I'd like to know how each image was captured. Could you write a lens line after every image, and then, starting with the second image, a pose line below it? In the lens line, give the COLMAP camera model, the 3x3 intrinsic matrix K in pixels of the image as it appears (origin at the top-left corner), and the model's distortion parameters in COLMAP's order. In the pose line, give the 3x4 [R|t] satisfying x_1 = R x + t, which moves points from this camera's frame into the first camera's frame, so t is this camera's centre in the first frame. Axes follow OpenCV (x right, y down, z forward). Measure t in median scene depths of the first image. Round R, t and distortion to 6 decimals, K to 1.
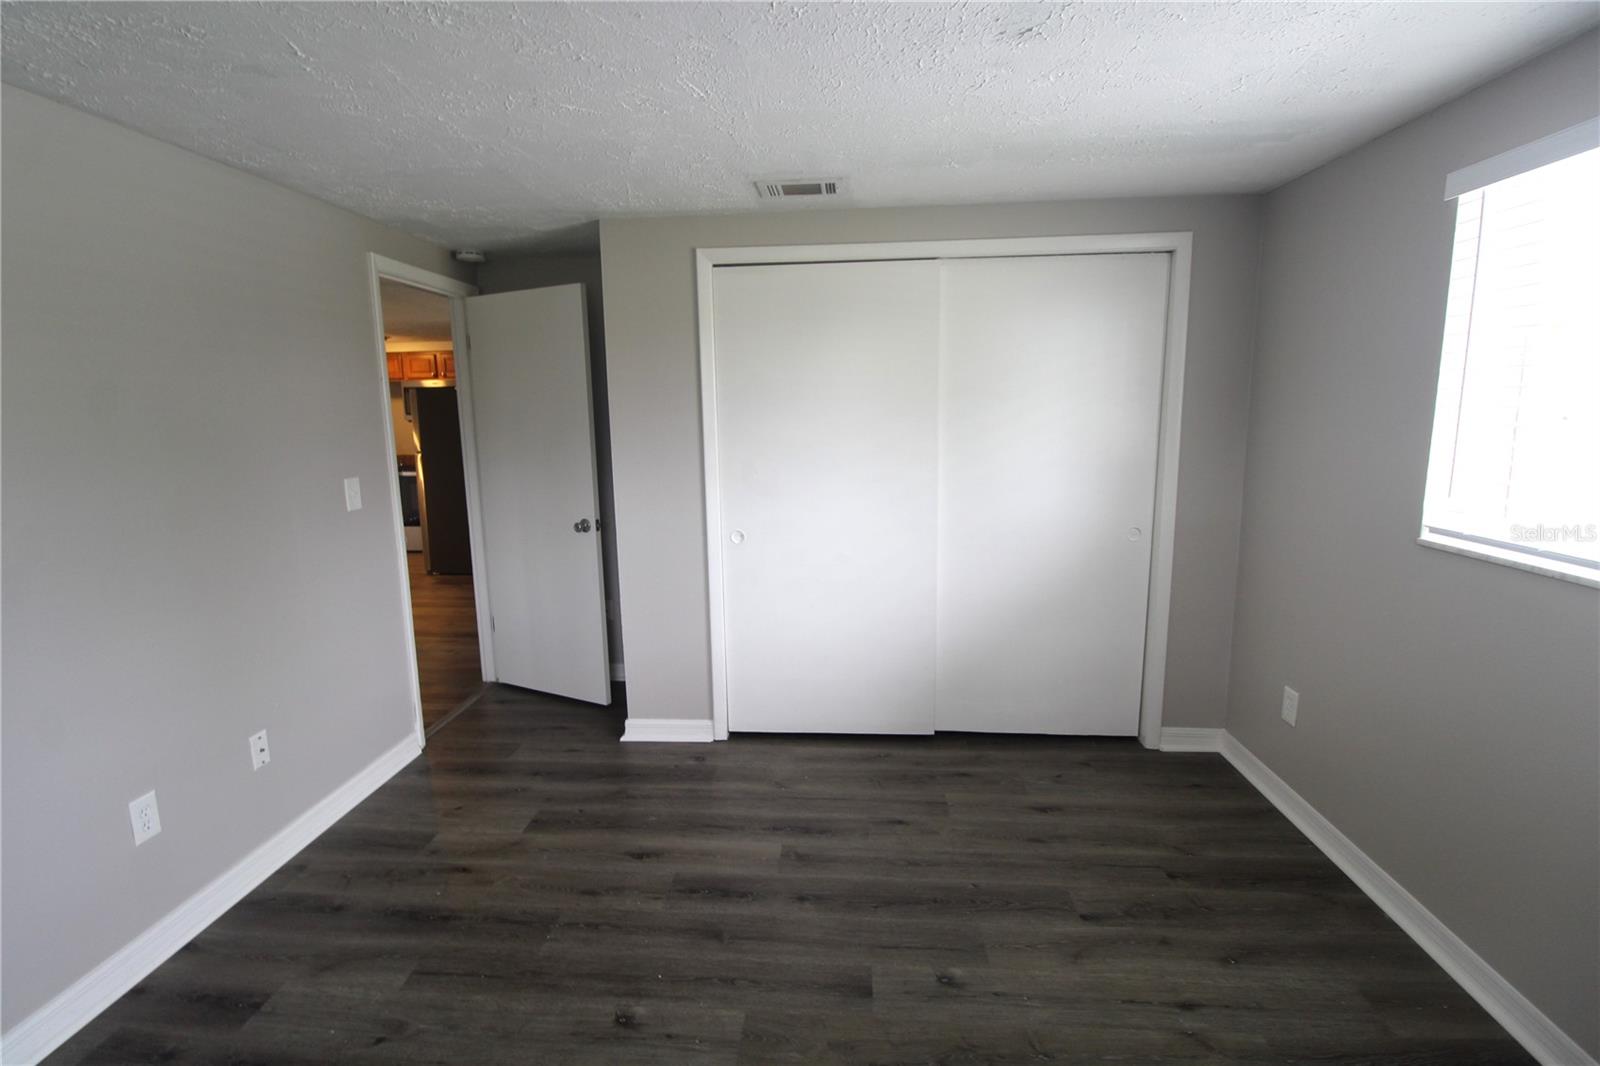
lens RADIAL K [[767.7, 0, 800.0], [0, 767.7, 533.0], [0, 0, 1]] dist [0.000663, -0.006346]
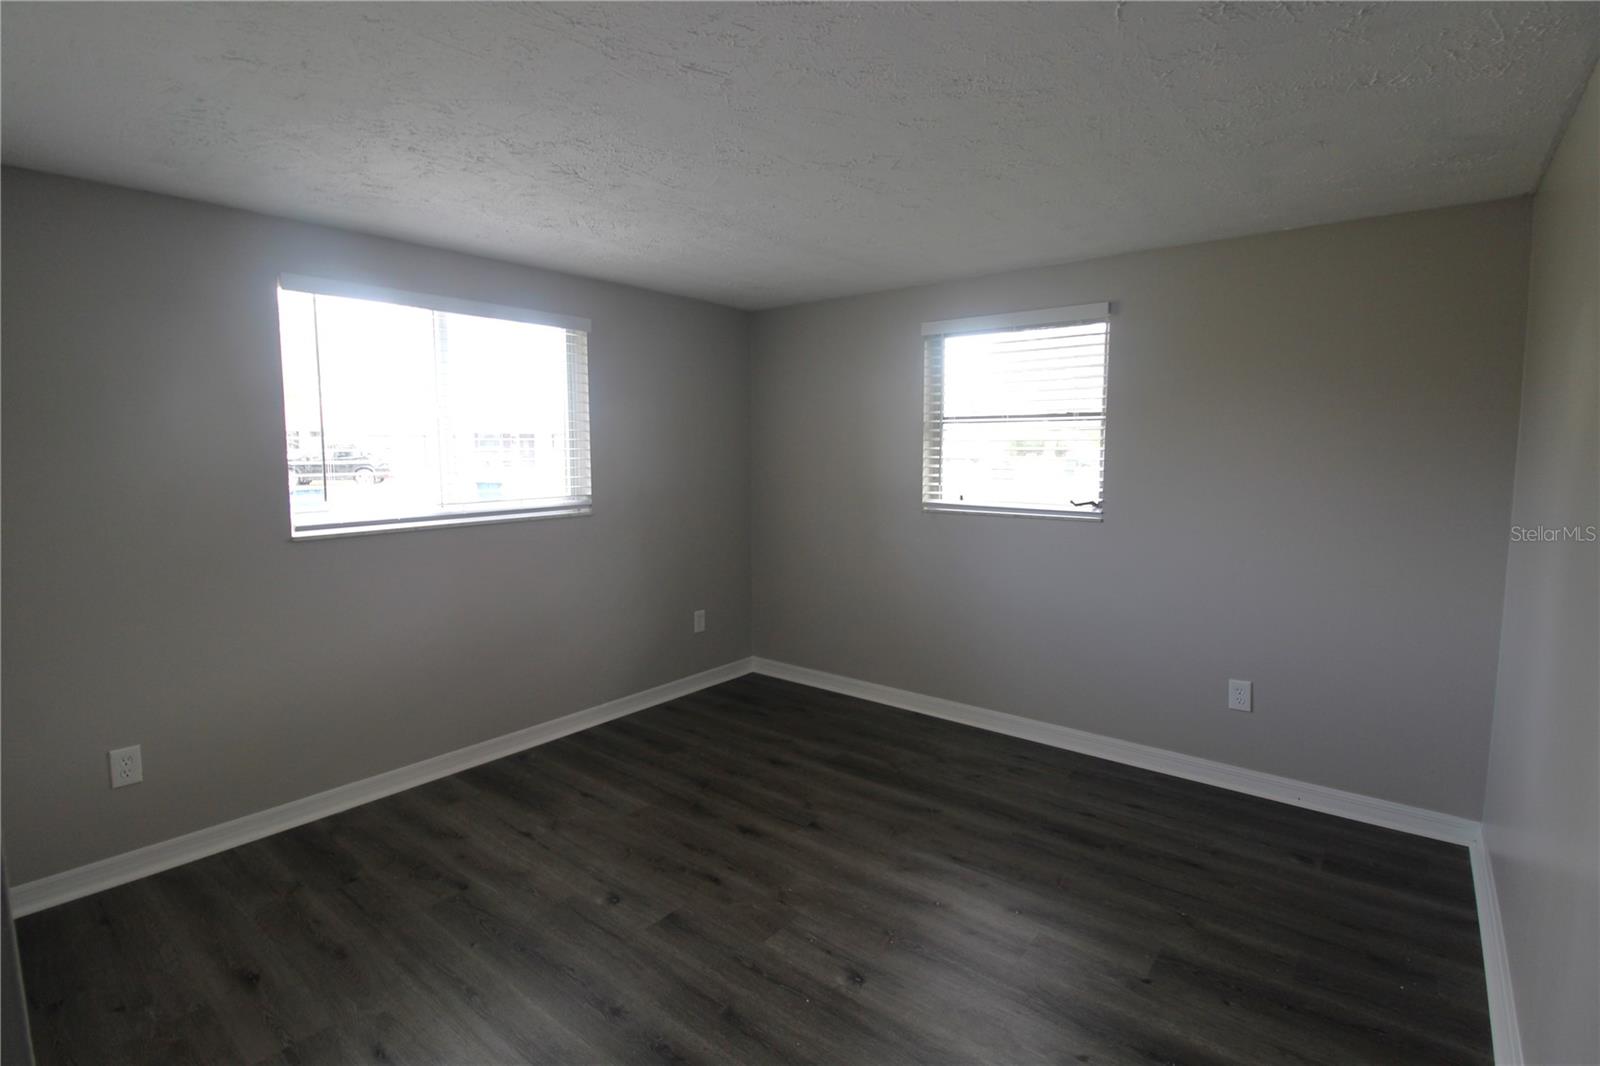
lens RADIAL K [[783.8, 0, 800.0], [0, 783.8, 533.0], [0, 0, 1]] dist [-0.002371, -0.000018]
pose [[-0.833253, -0.042393, 0.551265, -0.698749], [0.102993, 0.967703, 0.230094, -0.228699], [-0.543215, 0.248503, -0.801975, 1.656379]]
